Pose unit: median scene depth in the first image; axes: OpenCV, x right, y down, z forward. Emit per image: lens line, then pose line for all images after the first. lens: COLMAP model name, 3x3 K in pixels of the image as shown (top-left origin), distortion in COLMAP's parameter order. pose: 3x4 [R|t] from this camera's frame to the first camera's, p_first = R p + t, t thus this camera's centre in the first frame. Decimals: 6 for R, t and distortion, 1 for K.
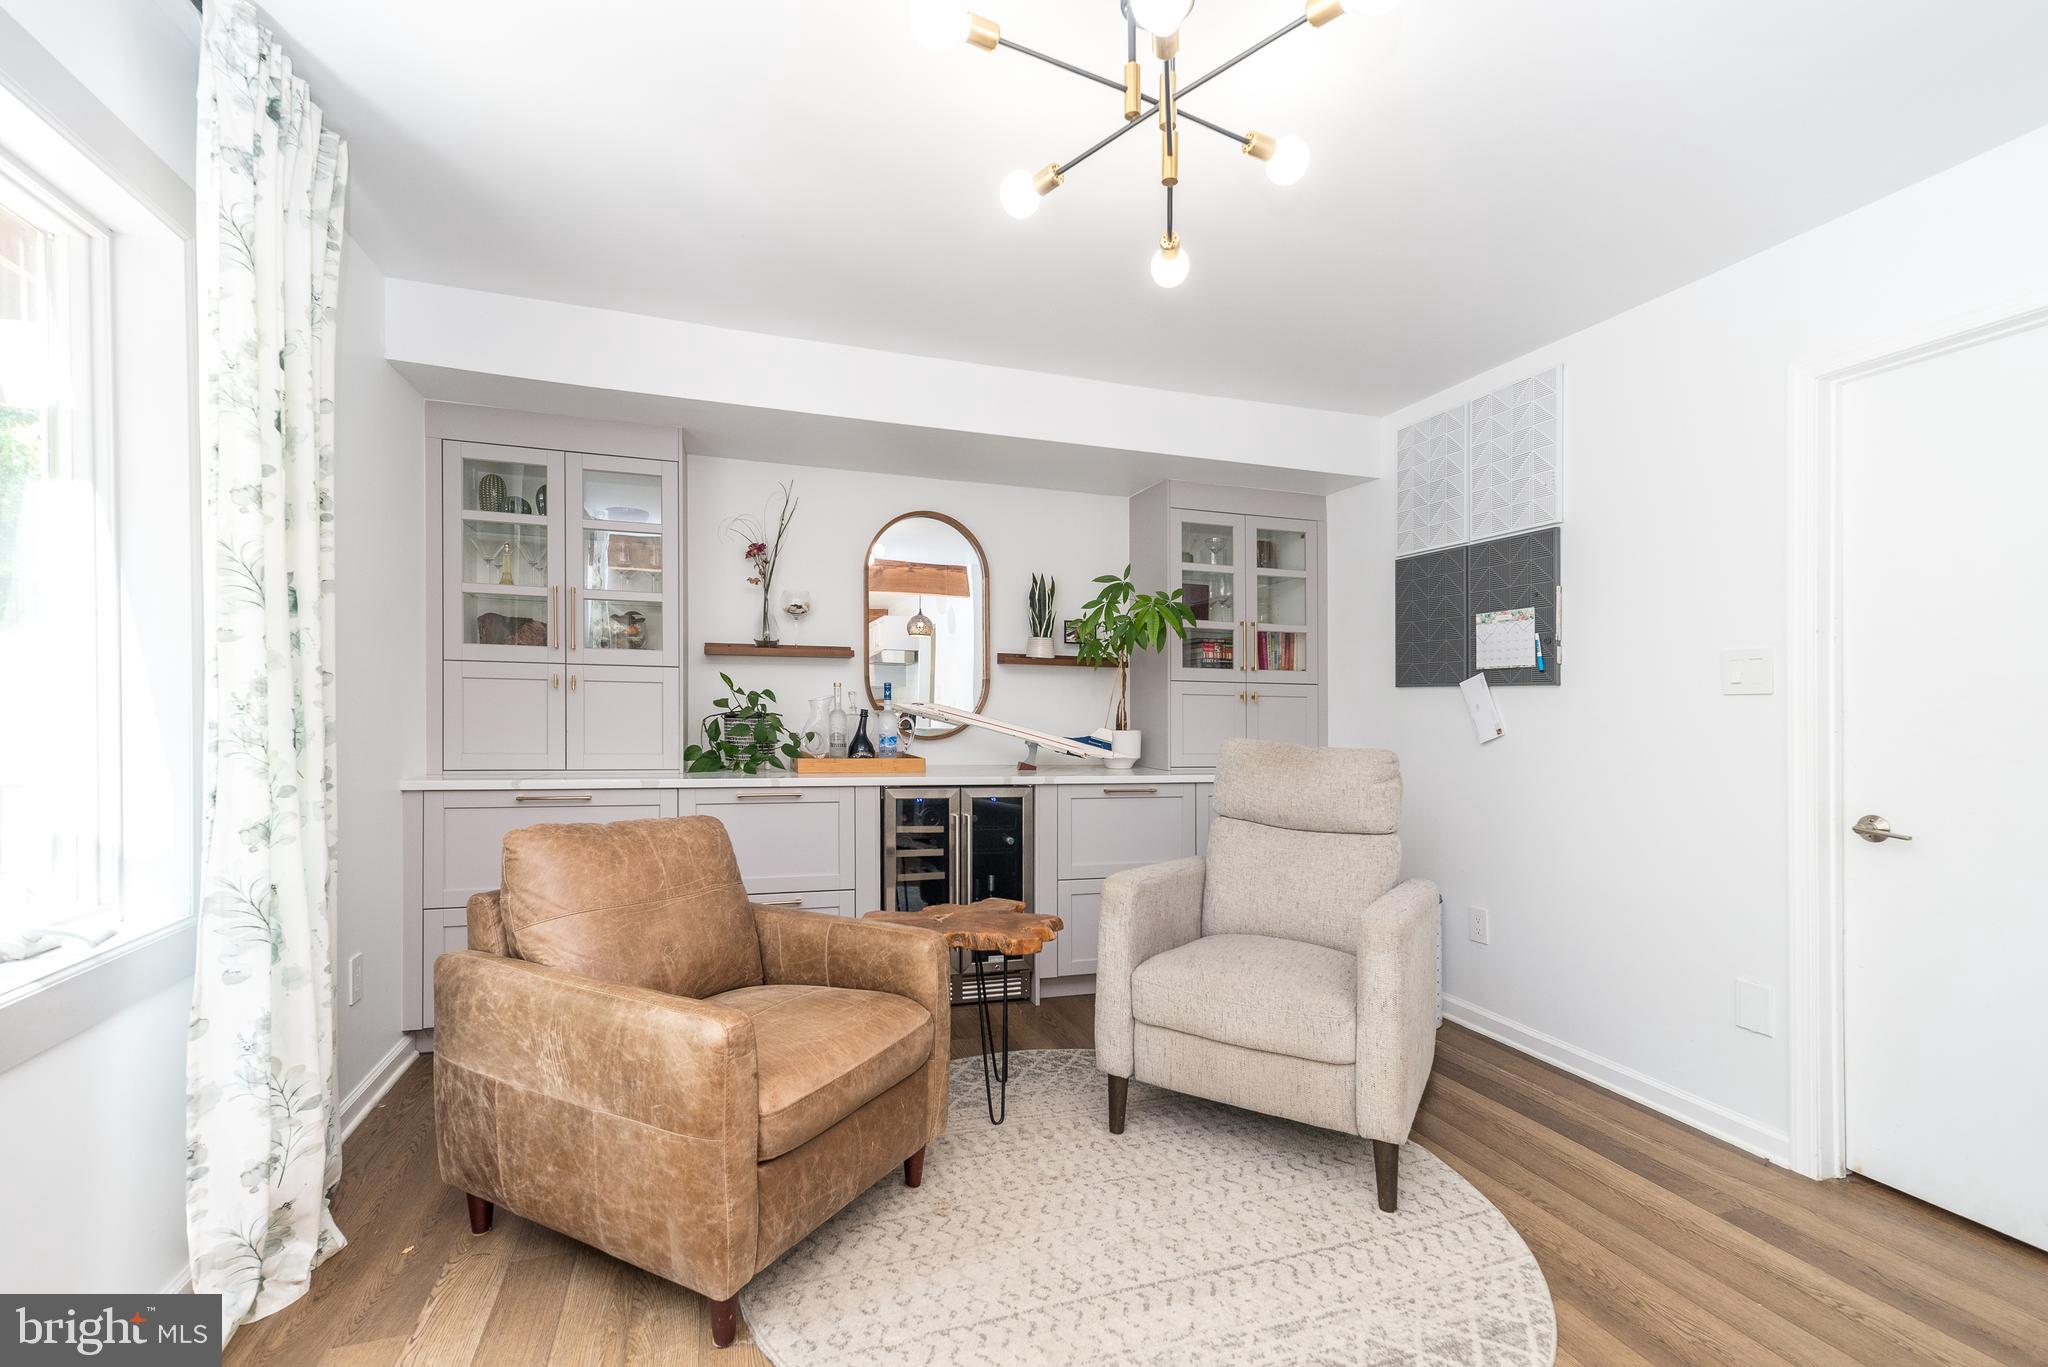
lens RADIAL K [[888.5, 0, 1027.1], [0, 888.5, 712.6], [0, 0, 1]] dist [0.002173, -0.000086]
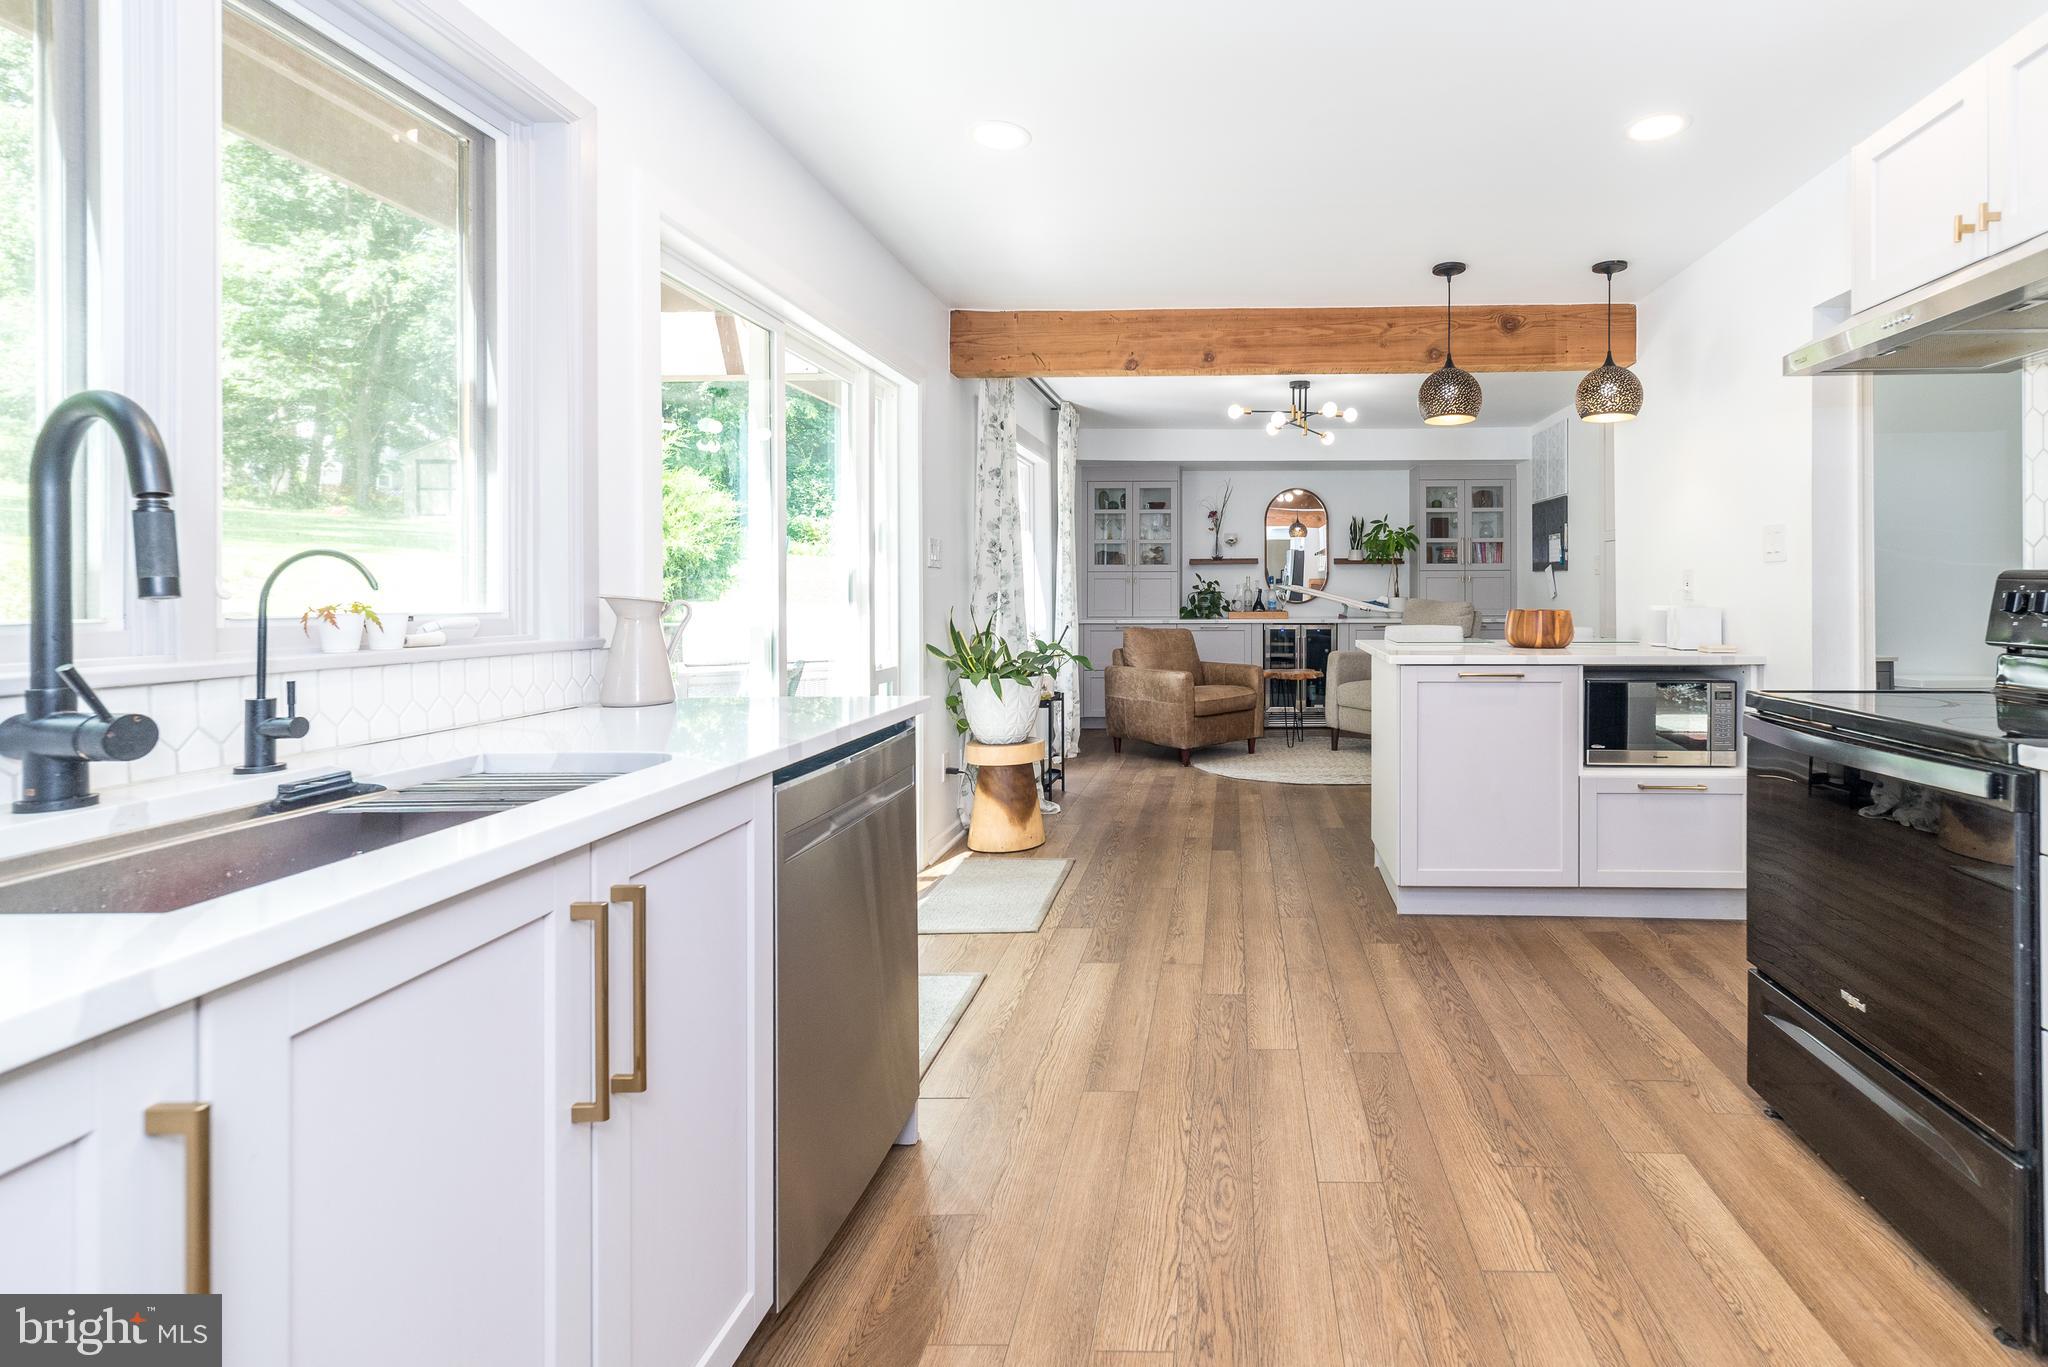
lens RADIAL K [[907.5, 0, 1023.6], [0, 907.5, 682.9], [0, 0, 1]] dist [0.007232, -0.000989]
pose [[0.850533, 0.036181, -0.524676, 0.486535], [0.013557, 0.995791, 0.090646, 0.015816], [0.525748, -0.084211, 0.846462, -1.161304]]
